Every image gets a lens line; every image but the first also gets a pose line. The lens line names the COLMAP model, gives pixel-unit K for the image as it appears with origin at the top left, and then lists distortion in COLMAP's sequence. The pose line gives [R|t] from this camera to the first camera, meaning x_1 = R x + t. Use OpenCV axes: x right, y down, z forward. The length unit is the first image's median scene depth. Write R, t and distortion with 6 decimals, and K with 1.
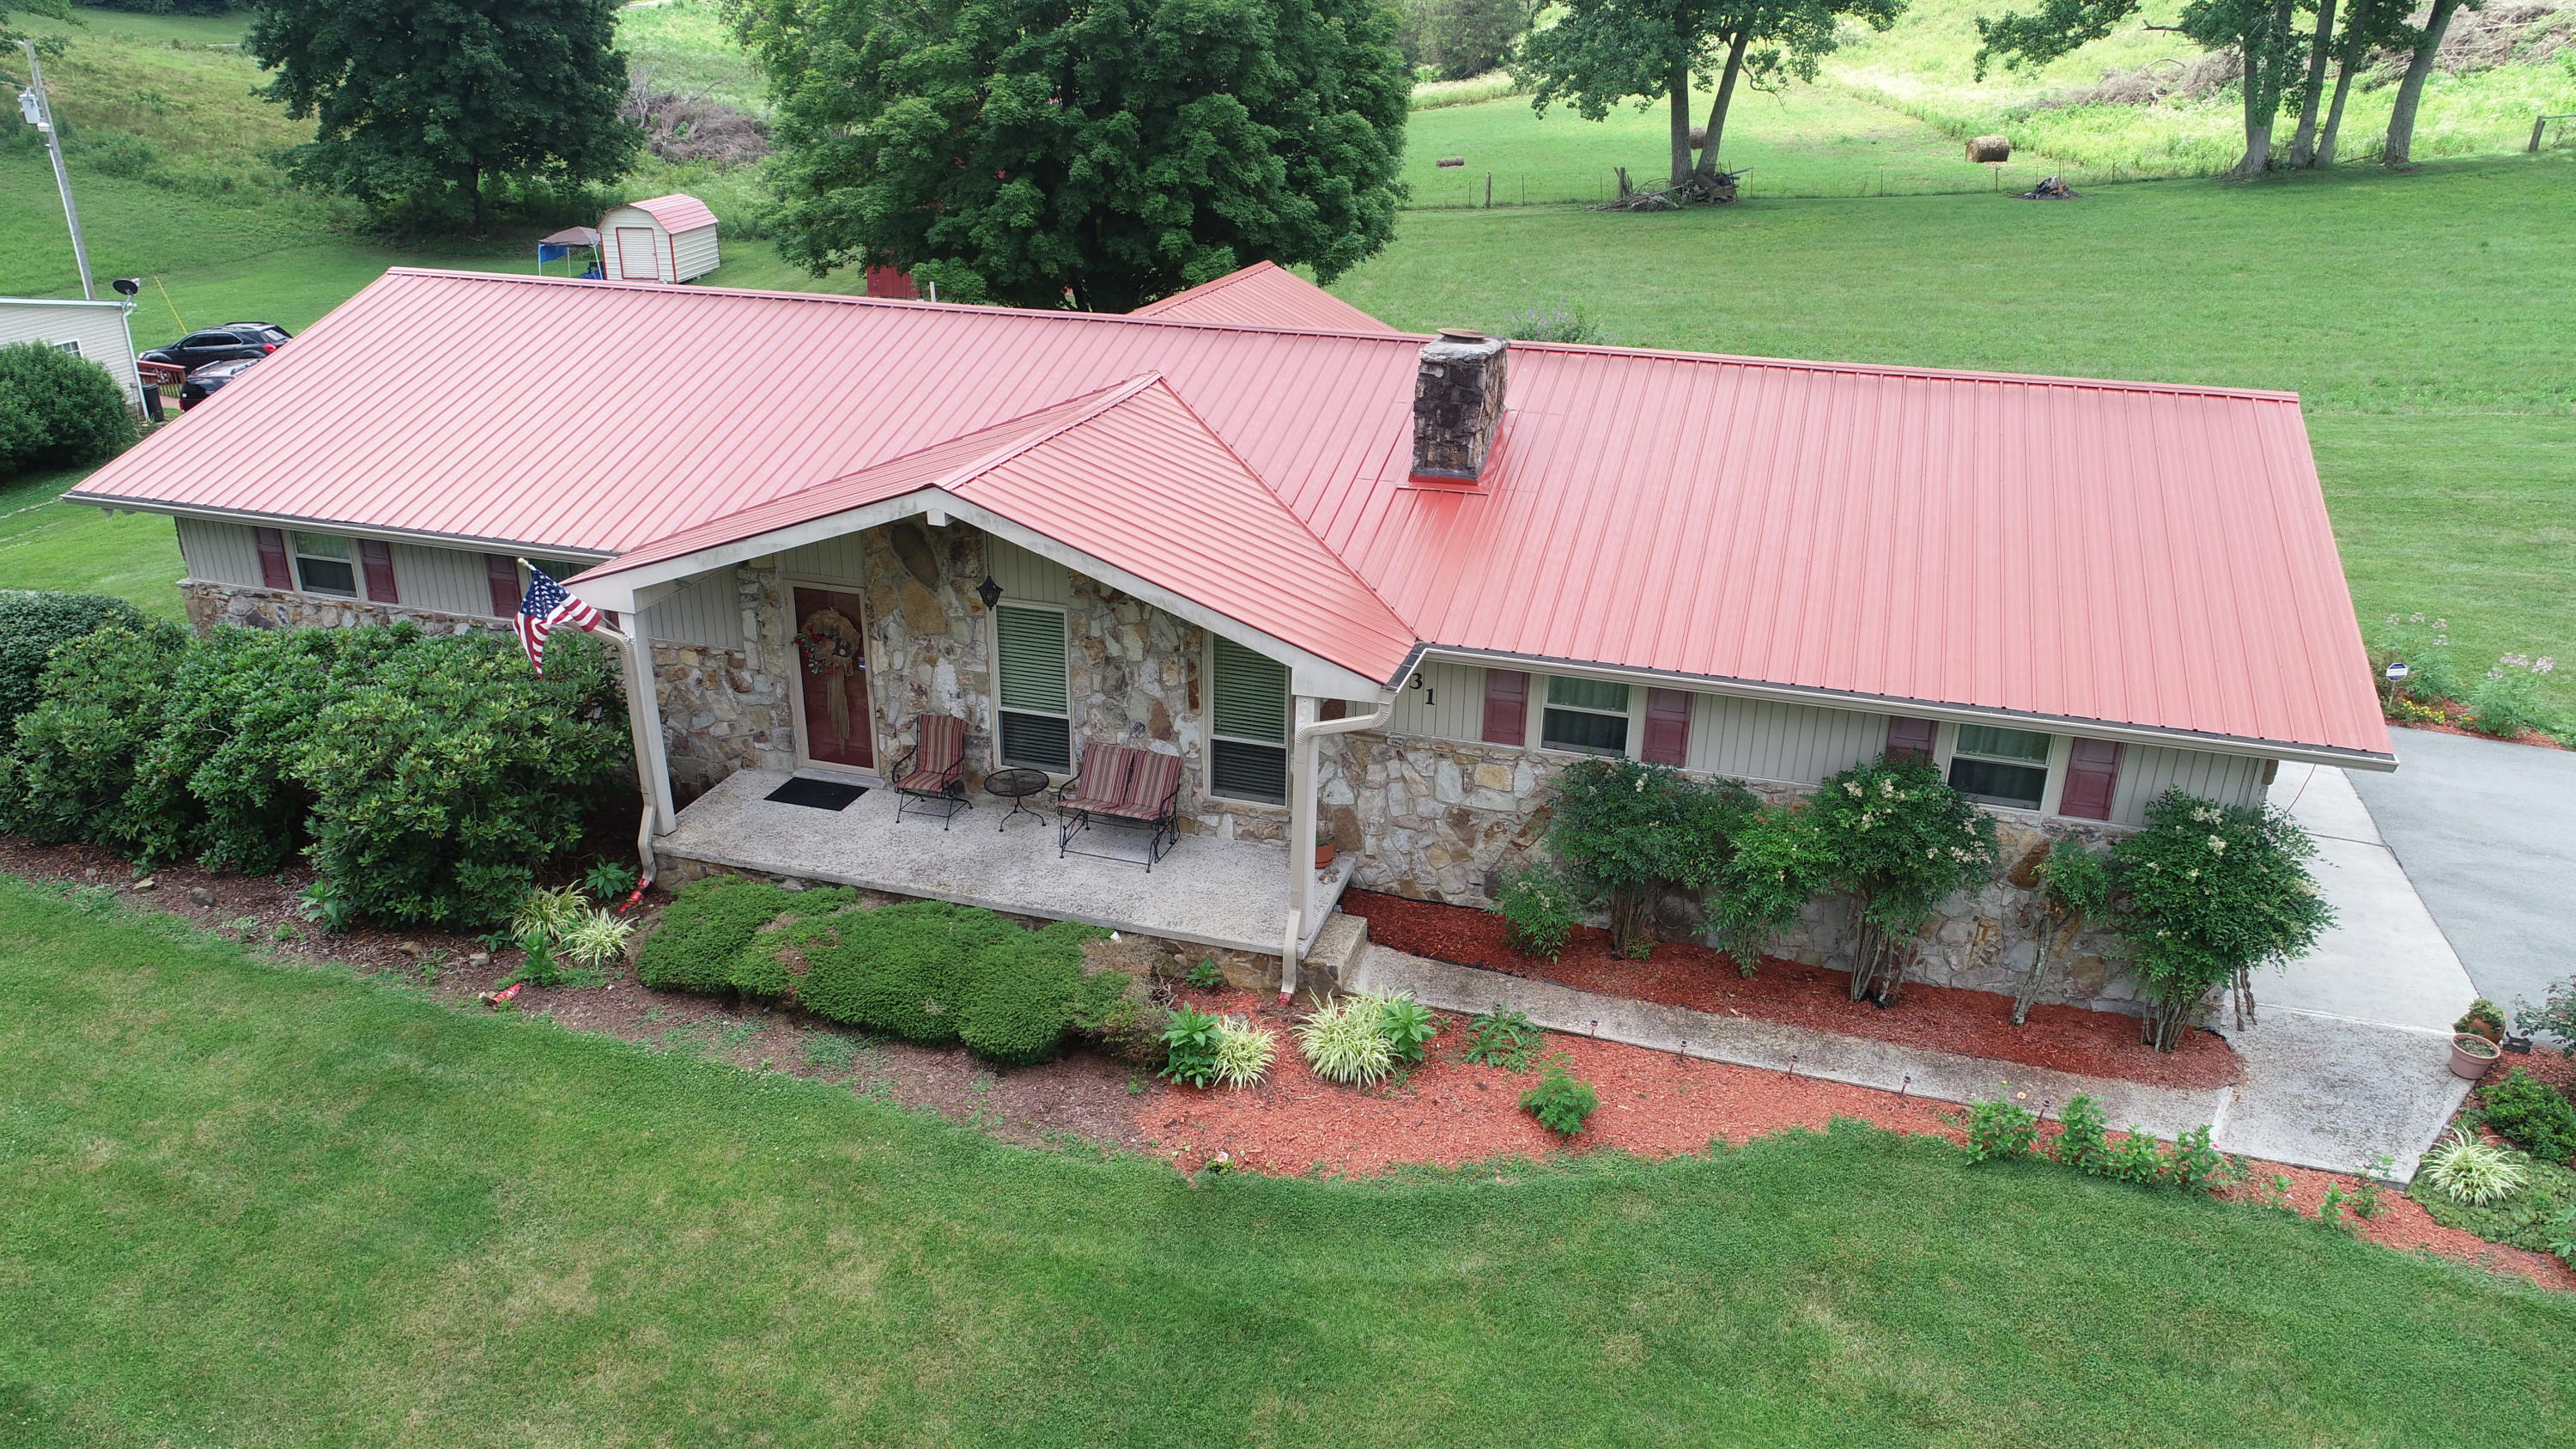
lens RADIAL K [[1676.1, 0, 1297.6], [0, 1676.1, 752.6], [0, 0, 1]] dist [-0.000957, -0.000283]
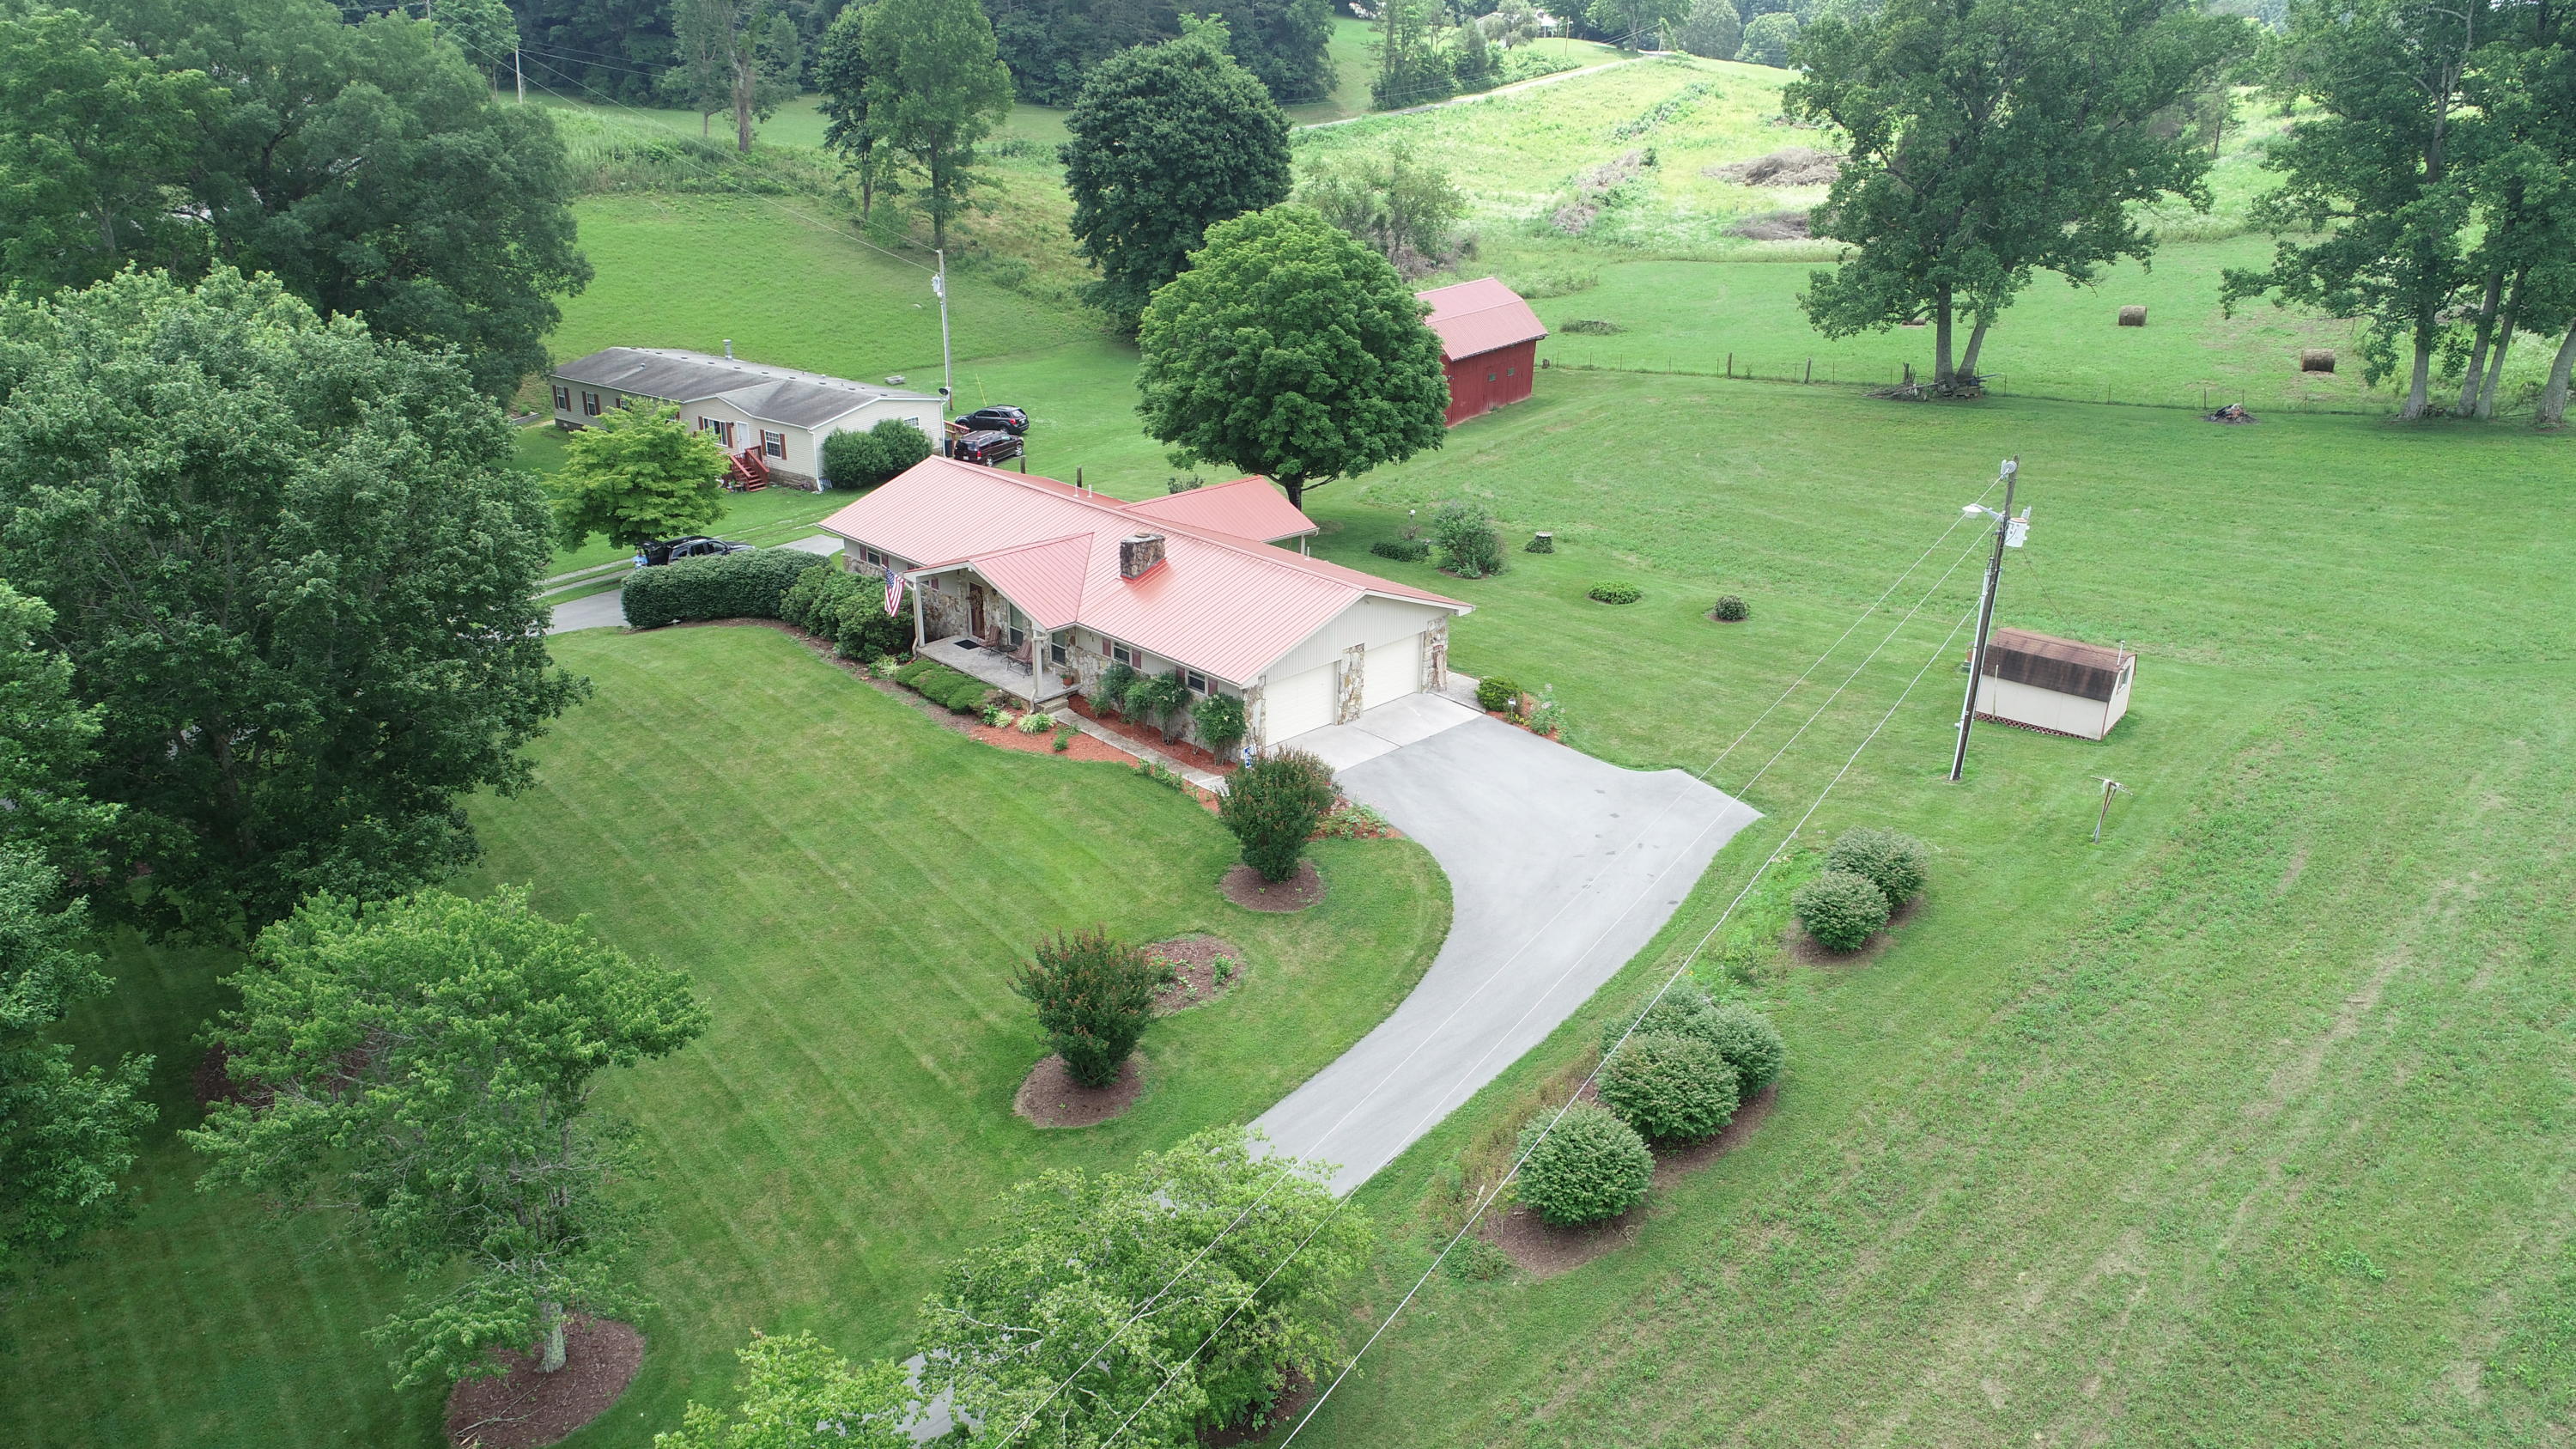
lens RADIAL K [[1741.3, 0, 1288.0], [0, 1741.3, 724.5], [0, 0, 1]] dist [-0.000107, 0.002107]
pose [[0.874919, 0.173107, -0.452273, 1.882479], [-0.187686, 0.982145, 0.012839, 0.016370], [0.446421, 0.073653, 0.891787, -1.802212]]
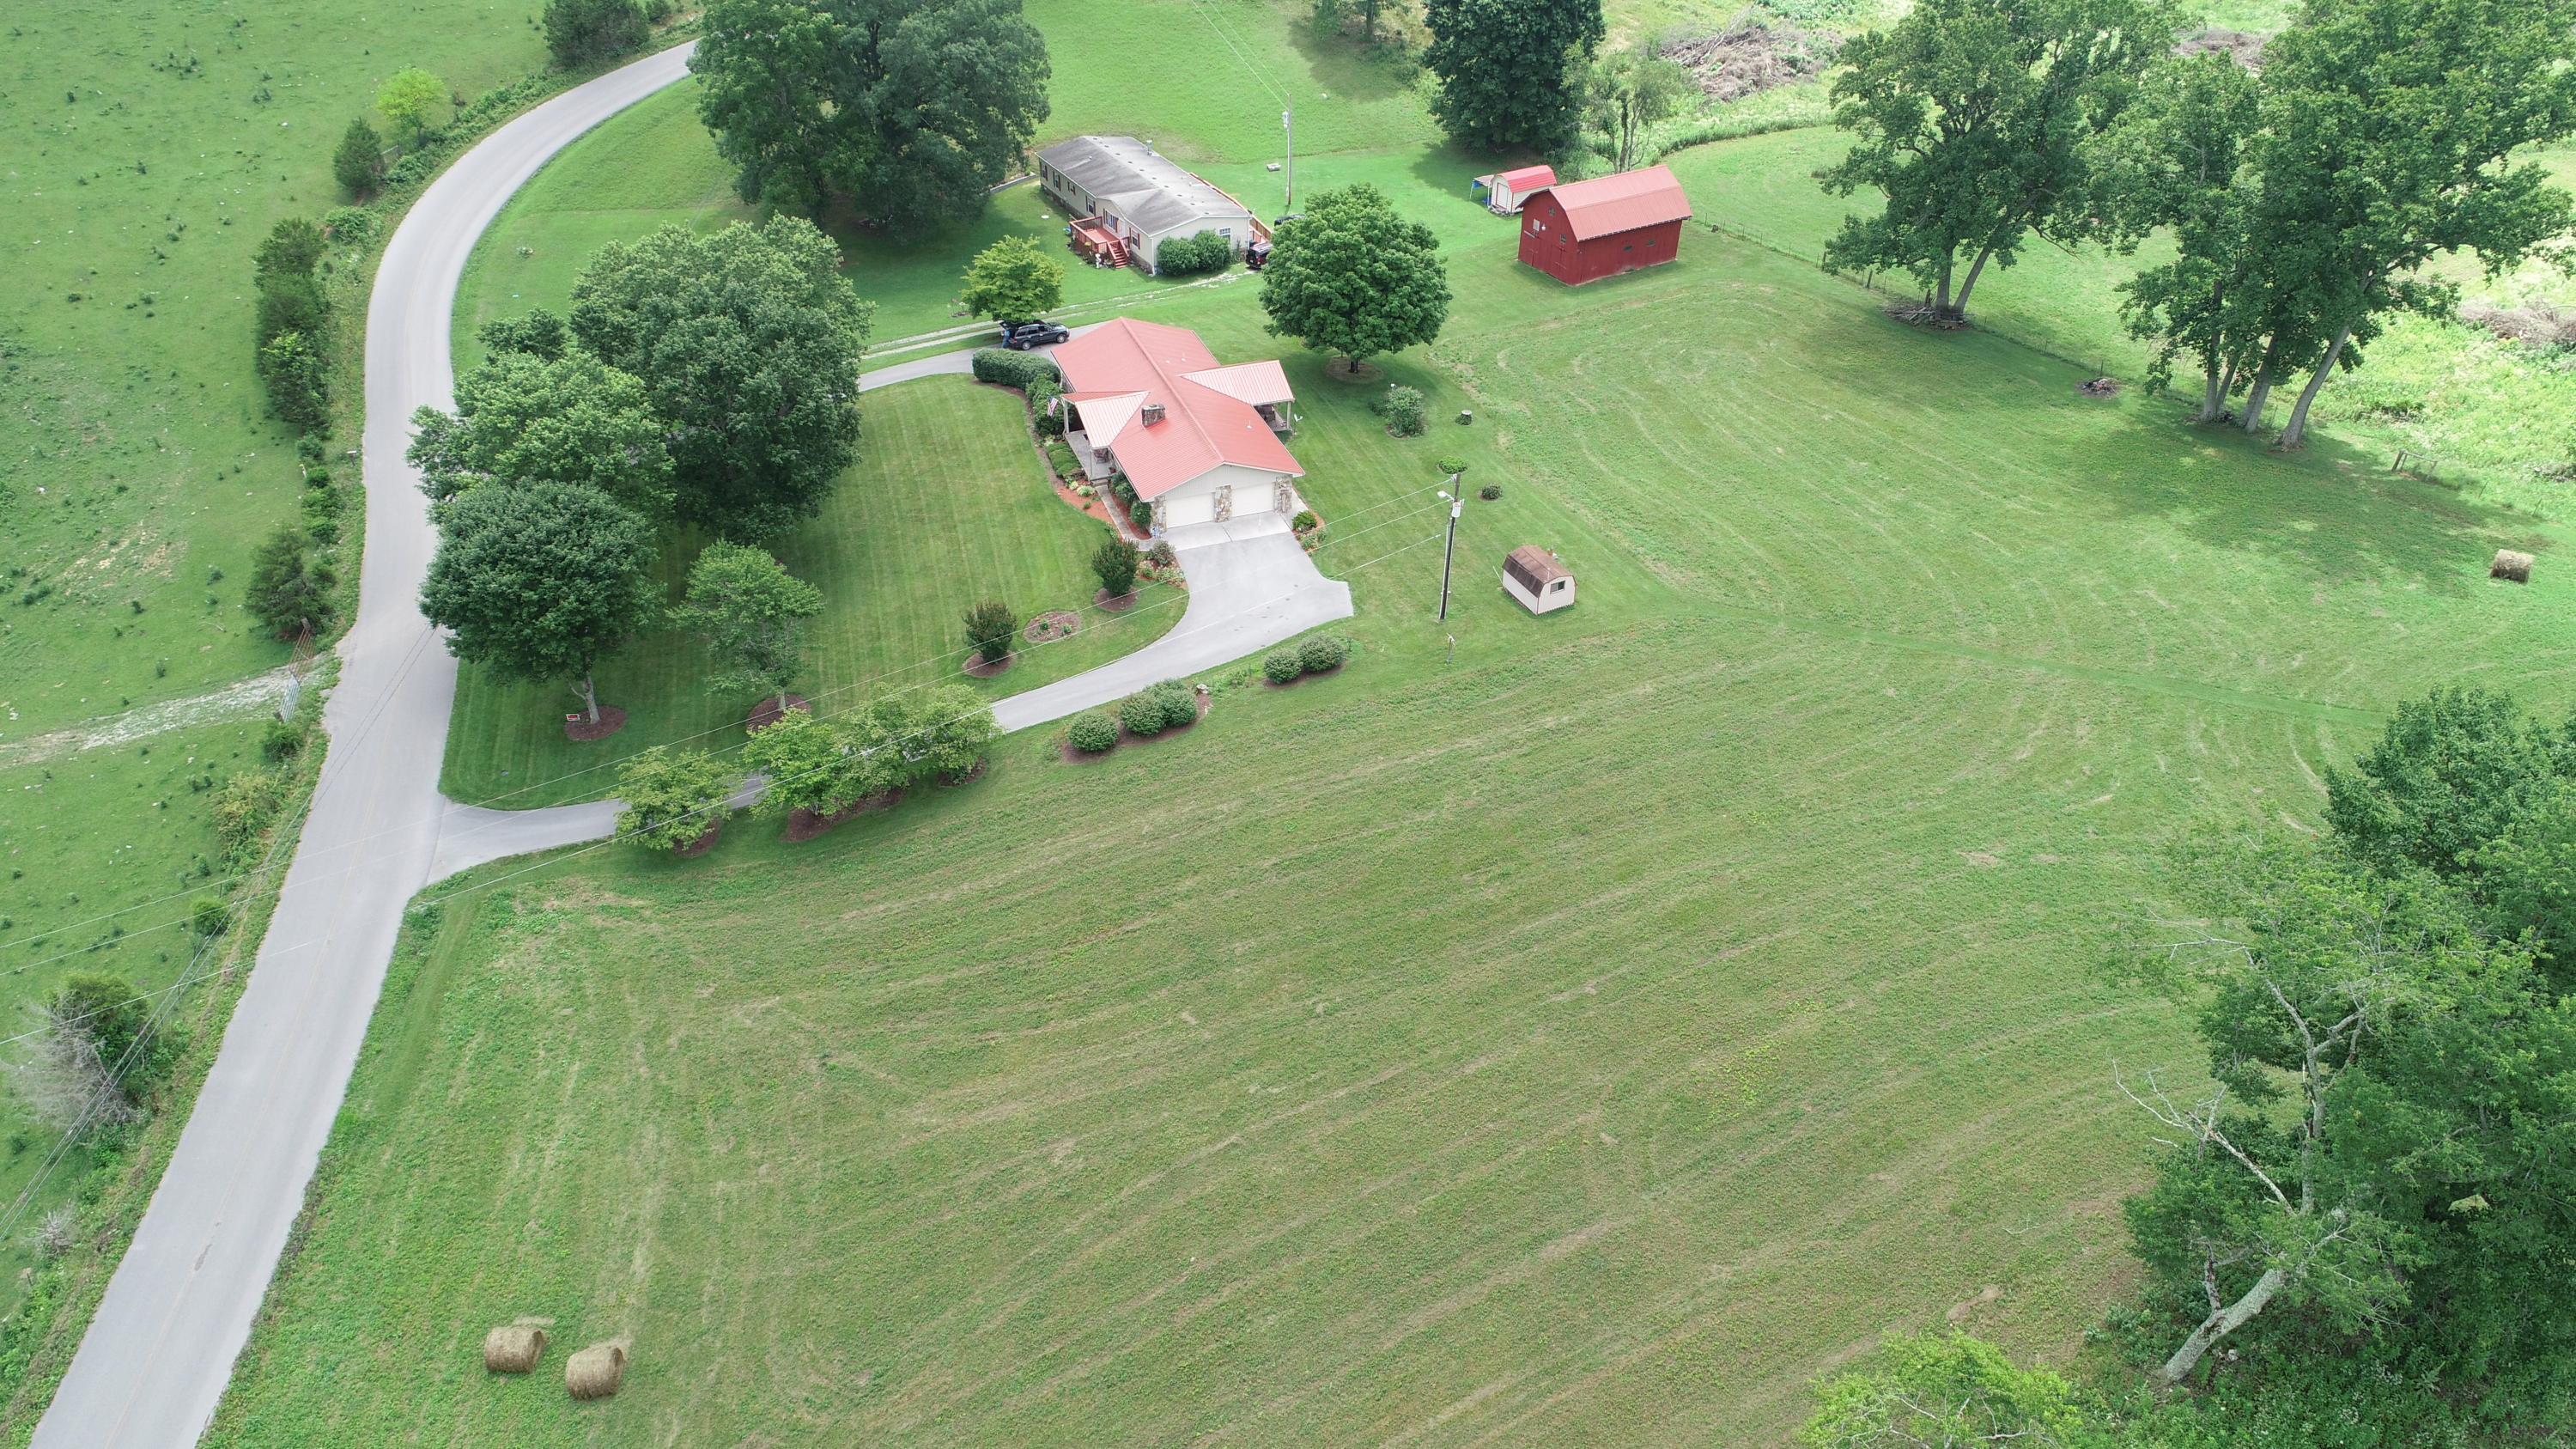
lens RADIAL K [[1741.3, 0, 1288.0], [0, 1741.3, 724.5], [0, 0, 1]] dist [-0.000107, 0.002107]
pose [[0.594402, 0.465732, -0.655576, 5.217947], [-0.320091, 0.884883, 0.338414, -1.549510], [0.737719, 0.008690, 0.675052, -3.038090]]
